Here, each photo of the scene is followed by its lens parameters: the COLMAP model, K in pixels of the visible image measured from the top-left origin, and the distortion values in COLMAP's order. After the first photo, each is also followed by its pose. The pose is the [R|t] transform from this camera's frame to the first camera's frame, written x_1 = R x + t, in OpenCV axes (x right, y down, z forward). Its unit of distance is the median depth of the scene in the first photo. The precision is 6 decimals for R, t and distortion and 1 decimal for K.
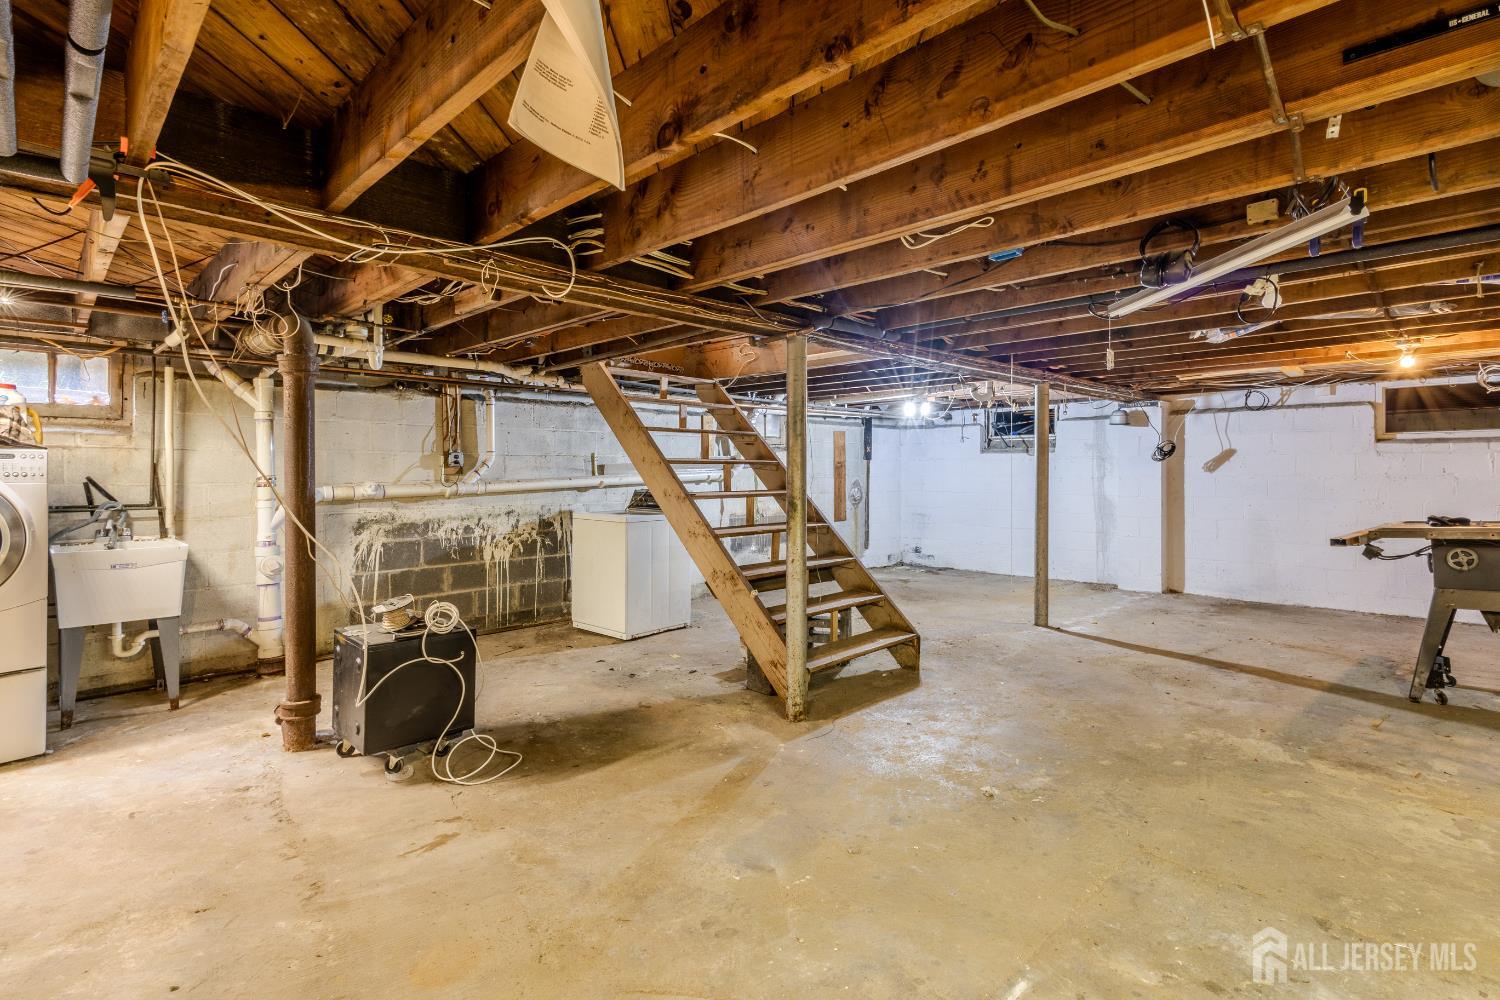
lens RADIAL K [[705.9, 0, 769.1], [0, 705.9, 472.4], [0, 0, 1]] dist [0.014693, -0.002954]
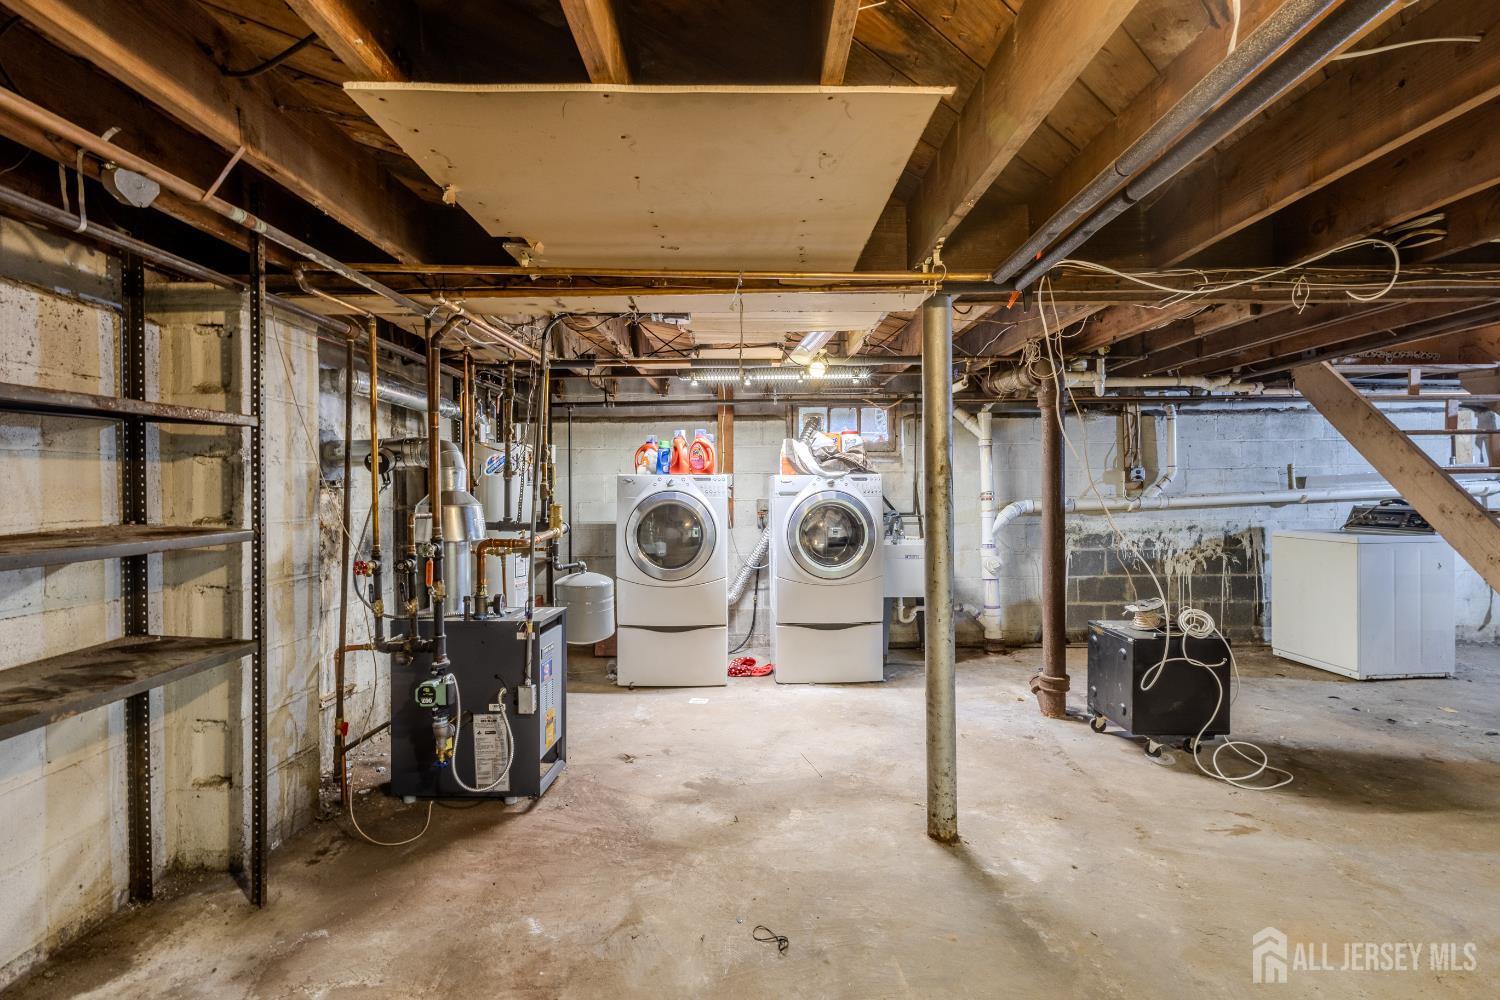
lens RADIAL K [[705.9, 0, 753.9], [0, 705.9, 494.0], [0, 0, 1]] dist [0.014693, -0.002954]
pose [[0.707277, -0.003249, -0.706929, -0.125646], [0.009483, 0.999943, 0.004892, -0.000271], [0.706873, -0.010164, 0.707268, -0.155500]]
